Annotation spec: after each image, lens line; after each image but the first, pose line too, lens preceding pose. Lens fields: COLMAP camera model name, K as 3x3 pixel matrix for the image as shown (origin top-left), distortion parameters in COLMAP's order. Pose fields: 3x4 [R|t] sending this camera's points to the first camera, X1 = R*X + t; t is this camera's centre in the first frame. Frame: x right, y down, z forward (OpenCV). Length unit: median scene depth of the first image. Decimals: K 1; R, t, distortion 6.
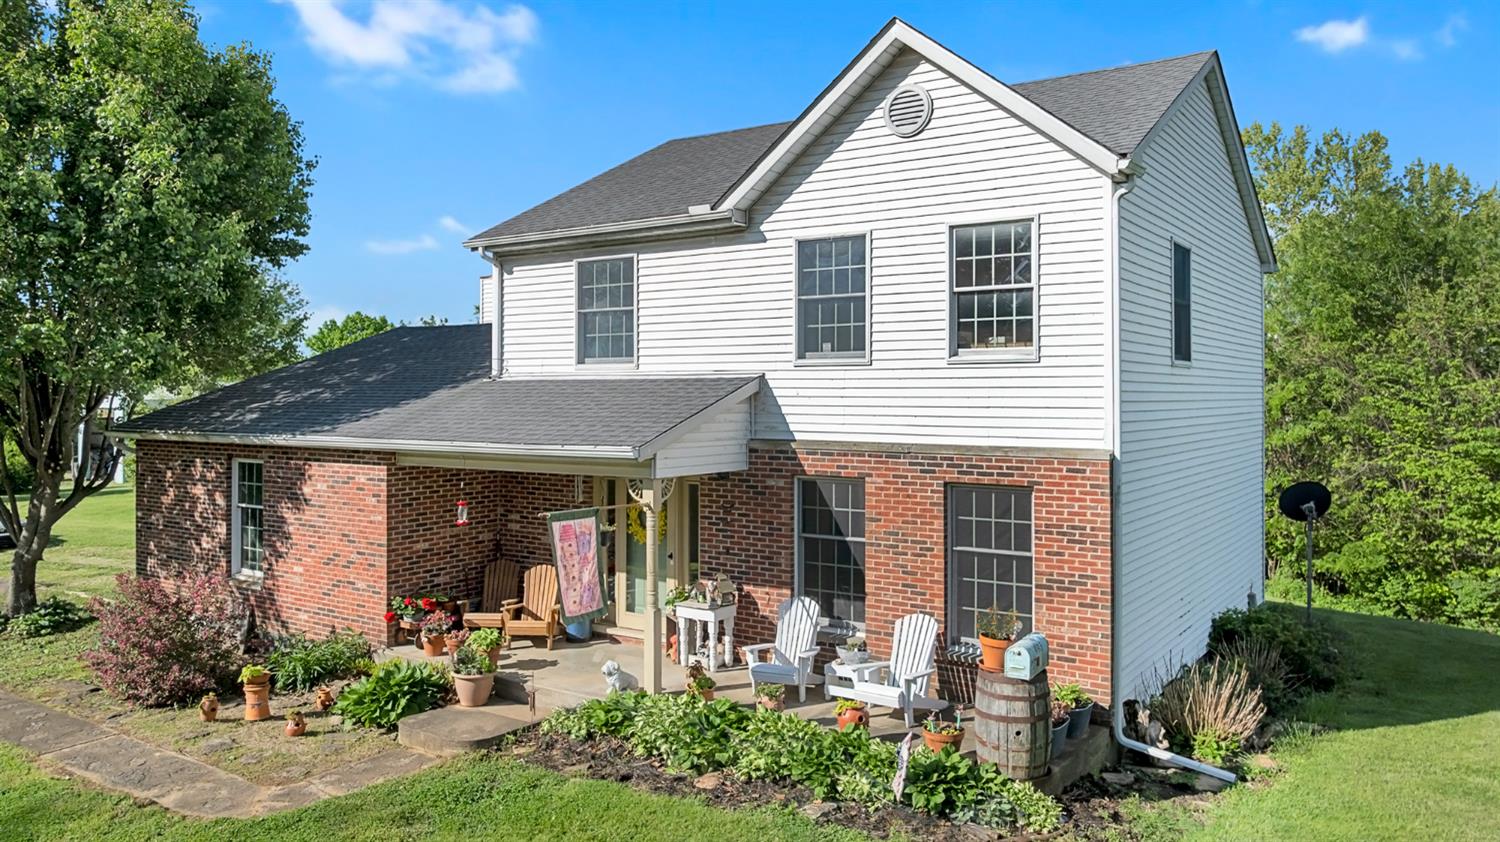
lens RADIAL K [[1032.6, 0, 750.0], [0, 1032.6, 421.0], [0, 0, 1]] dist [-0.029516, -0.000763]
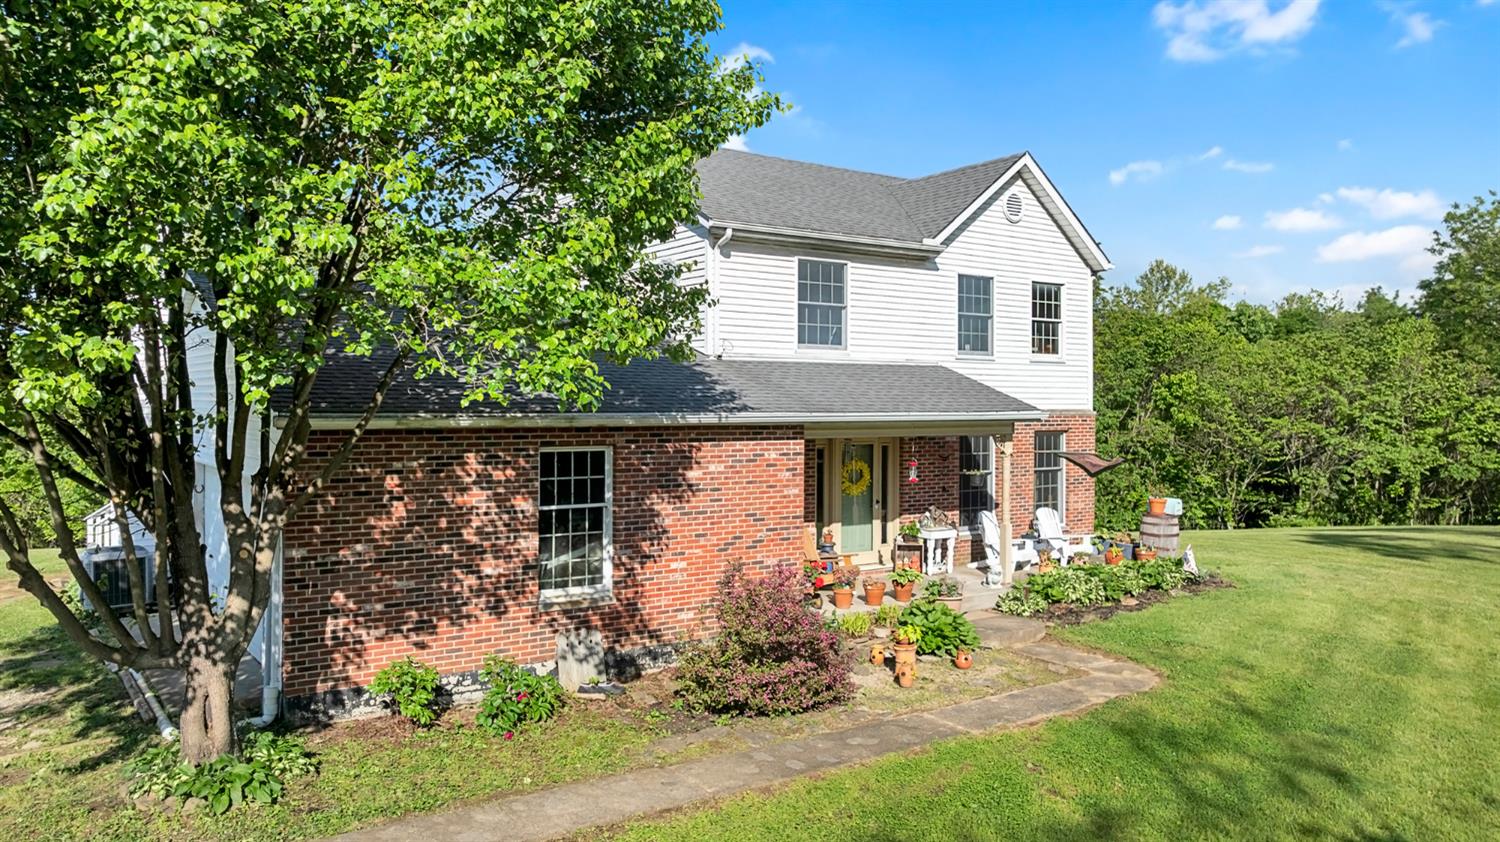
lens RADIAL K [[1058.1, 0, 750.0], [0, 1058.1, 421.0], [0, 0, 1]] dist [-0.002278, -0.000435]
pose [[0.391377, -0.019963, 0.920014, -1.325190], [0.016405, 0.999757, 0.014715, 0.007762], [-0.920084, 0.009334, 0.391609, 0.616538]]
